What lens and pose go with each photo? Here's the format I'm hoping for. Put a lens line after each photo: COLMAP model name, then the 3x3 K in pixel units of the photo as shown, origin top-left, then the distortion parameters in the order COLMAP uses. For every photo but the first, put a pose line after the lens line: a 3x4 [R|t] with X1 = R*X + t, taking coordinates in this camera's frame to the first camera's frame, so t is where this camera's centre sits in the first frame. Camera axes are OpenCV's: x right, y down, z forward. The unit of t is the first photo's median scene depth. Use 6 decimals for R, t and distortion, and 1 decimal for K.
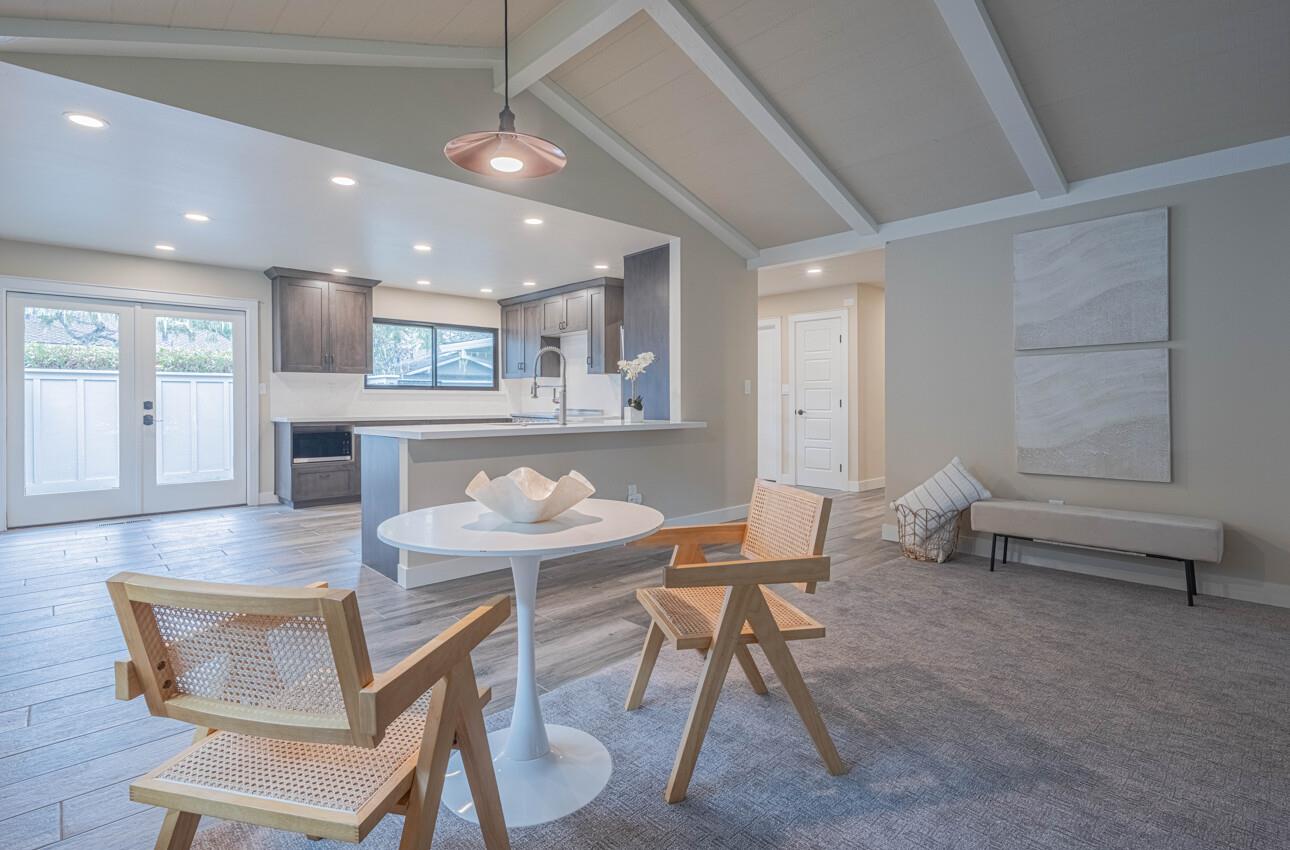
lens RADIAL K [[616.4, 0, 621.9], [0, 616.4, 402.6], [0, 0, 1]] dist [0.018637, 0.000135]
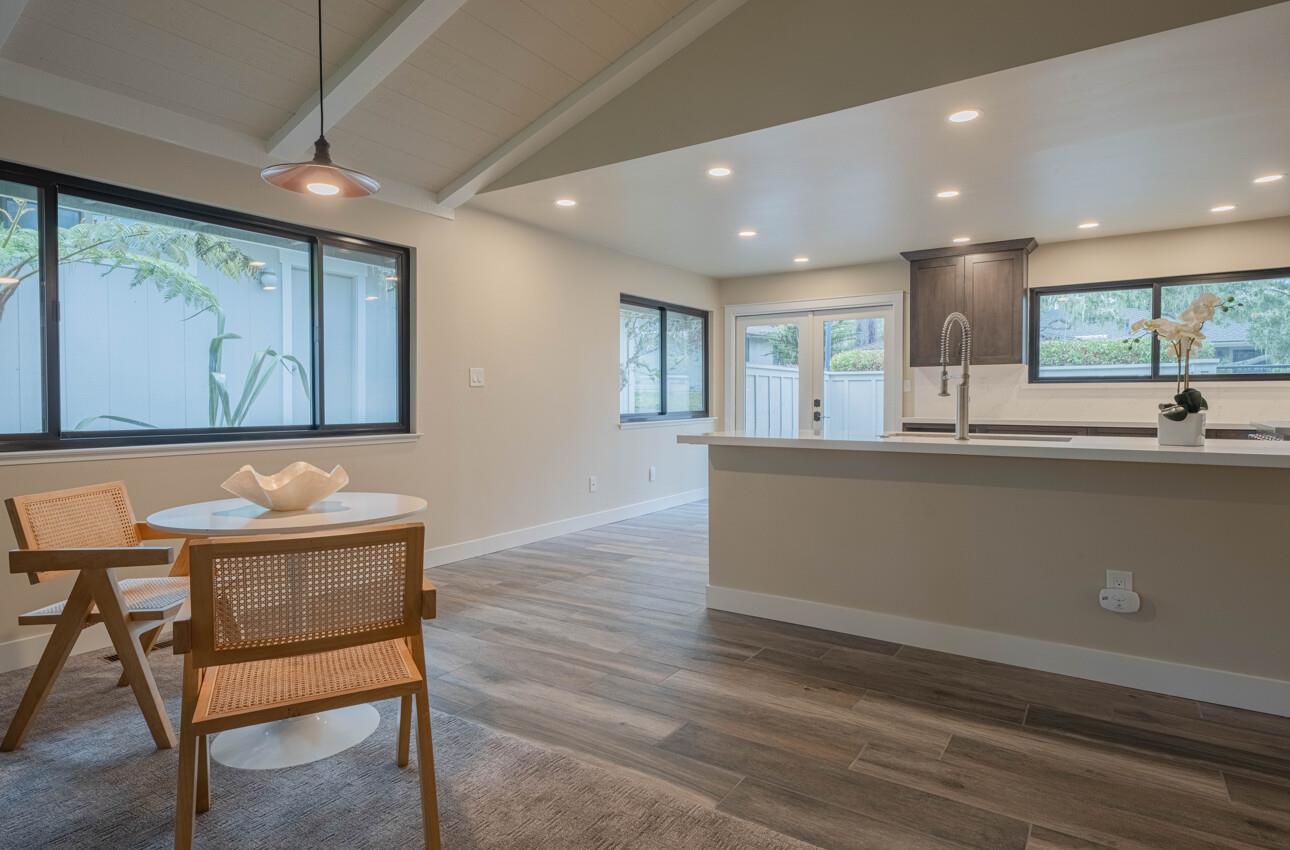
lens RADIAL K [[702.6, 0, 645.1], [0, 702.6, 412.1], [0, 0, 1]] dist [0.004280, 0.000906]
pose [[0.251407, 0.018582, -0.967703, 0.325086], [-0.000695, 0.999819, 0.019018, -0.002691], [0.967881, -0.004108, 0.251375, 0.340626]]
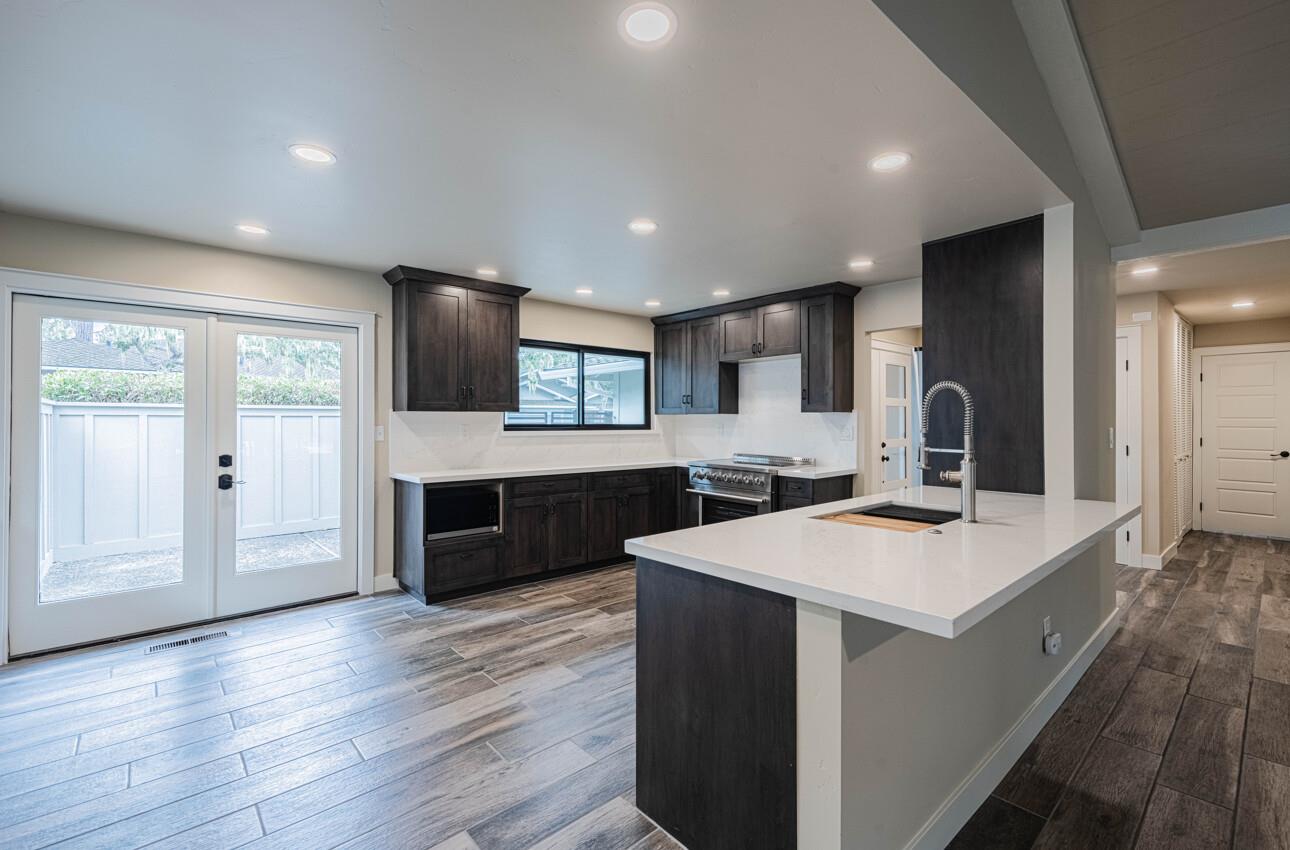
lens RADIAL K [[559.8, 0, 646.3], [0, 559.8, 417.7], [0, 0, 1]] dist [0.011310, 0.000063]
pose [[0.999976, 0.001700, -0.006789, -0.248172], [-0.001763, 0.999956, -0.009241, -0.033910], [0.006773, 0.009253, 0.999934, 0.324047]]
